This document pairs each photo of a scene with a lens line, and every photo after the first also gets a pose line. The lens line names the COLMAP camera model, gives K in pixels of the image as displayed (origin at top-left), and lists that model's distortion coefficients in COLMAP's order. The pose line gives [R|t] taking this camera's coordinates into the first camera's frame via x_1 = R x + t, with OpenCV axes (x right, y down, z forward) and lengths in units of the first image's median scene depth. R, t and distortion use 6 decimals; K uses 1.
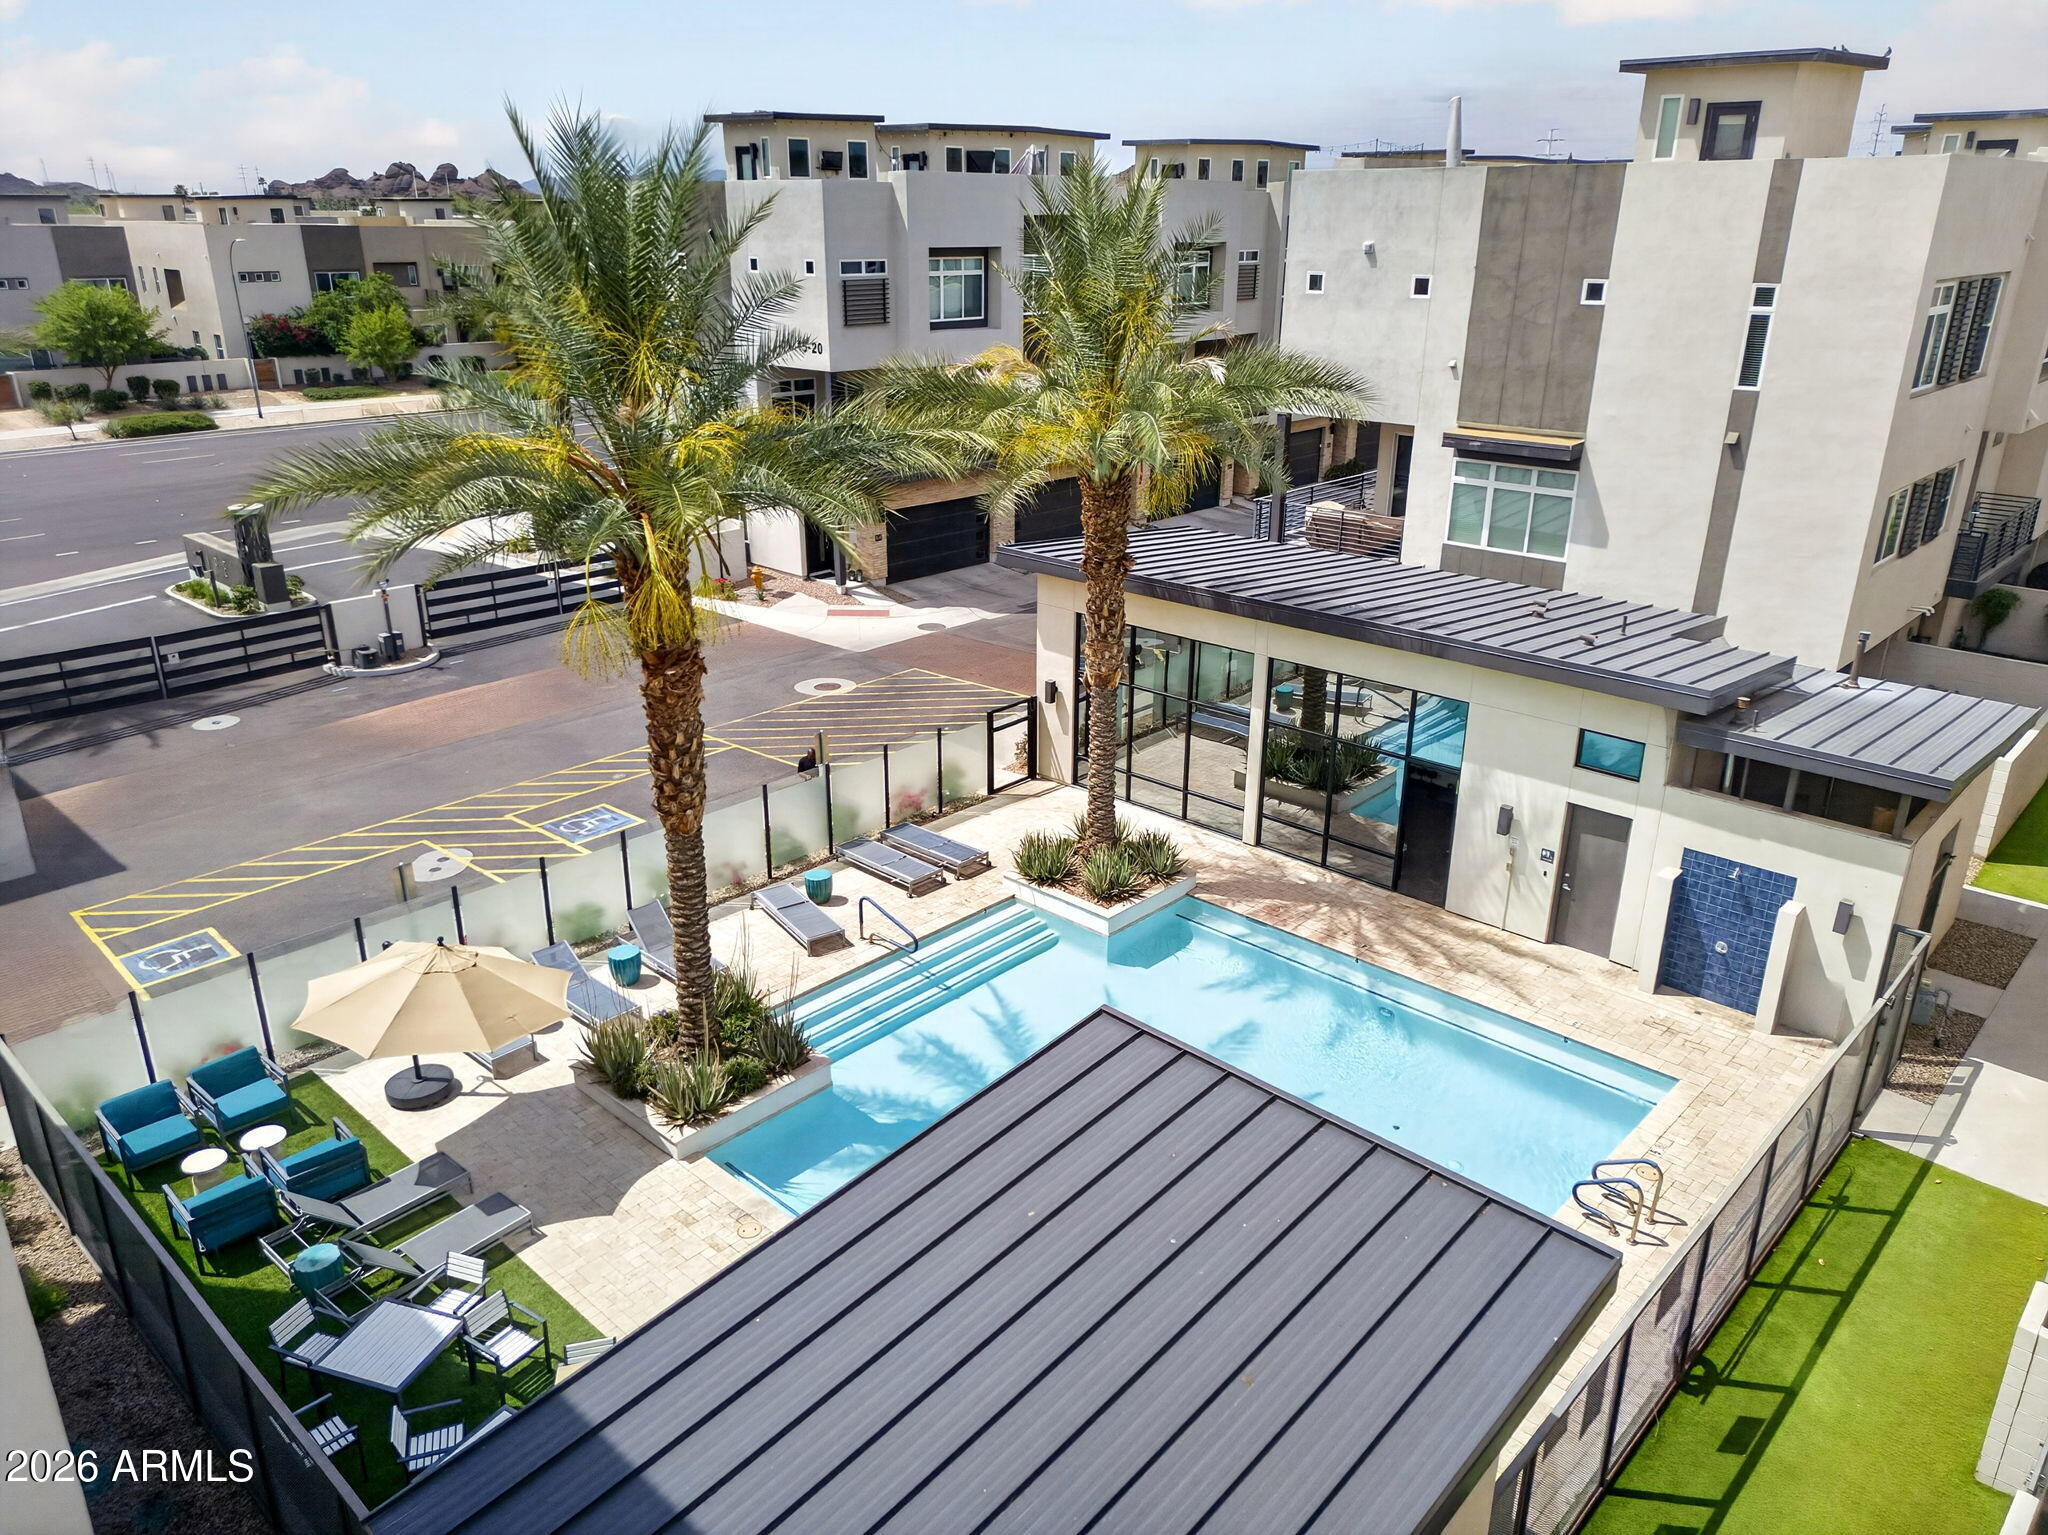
lens RADIAL K [[1432.4, 0, 1022.4], [0, 1432.4, 765.5], [0, 0, 1]] dist [0.042849, -0.009967]
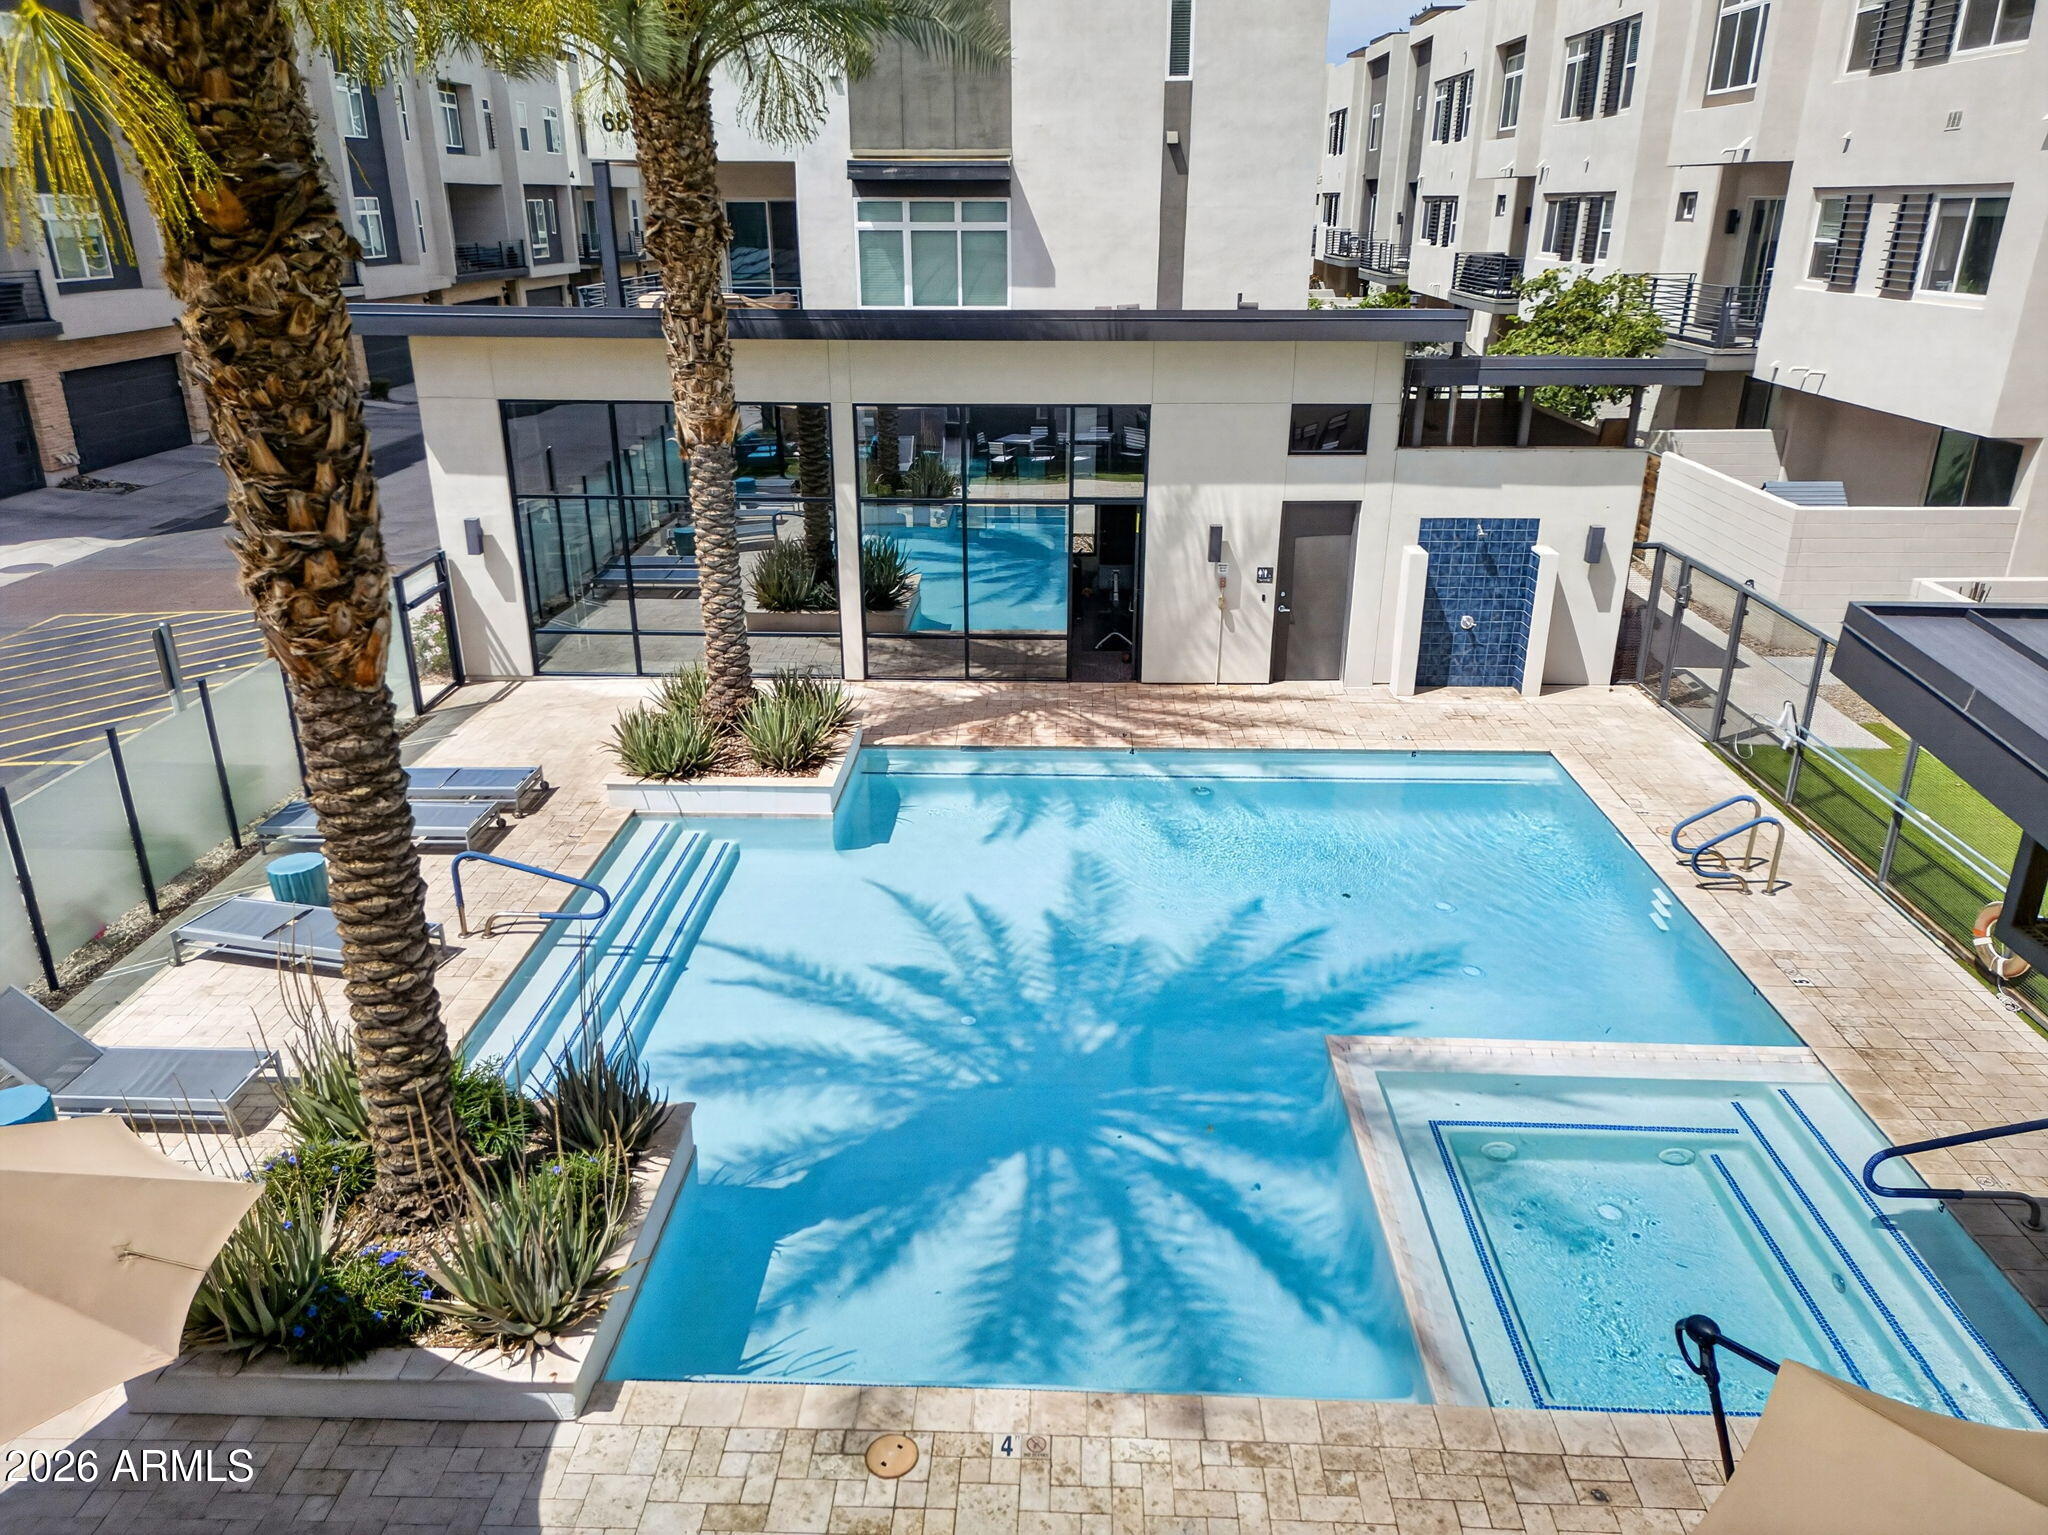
lens RADIAL K [[1432.4, 0, 1022.3], [0, 1432.4, 779.7], [0, 0, 1]] dist [0.042849, -0.009967]
pose [[0.747847, -0.247704, 0.615928, -0.281722], [0.239307, 0.965993, 0.097927, 0.061594], [-0.619239, 0.074162, 0.781693, 0.442101]]
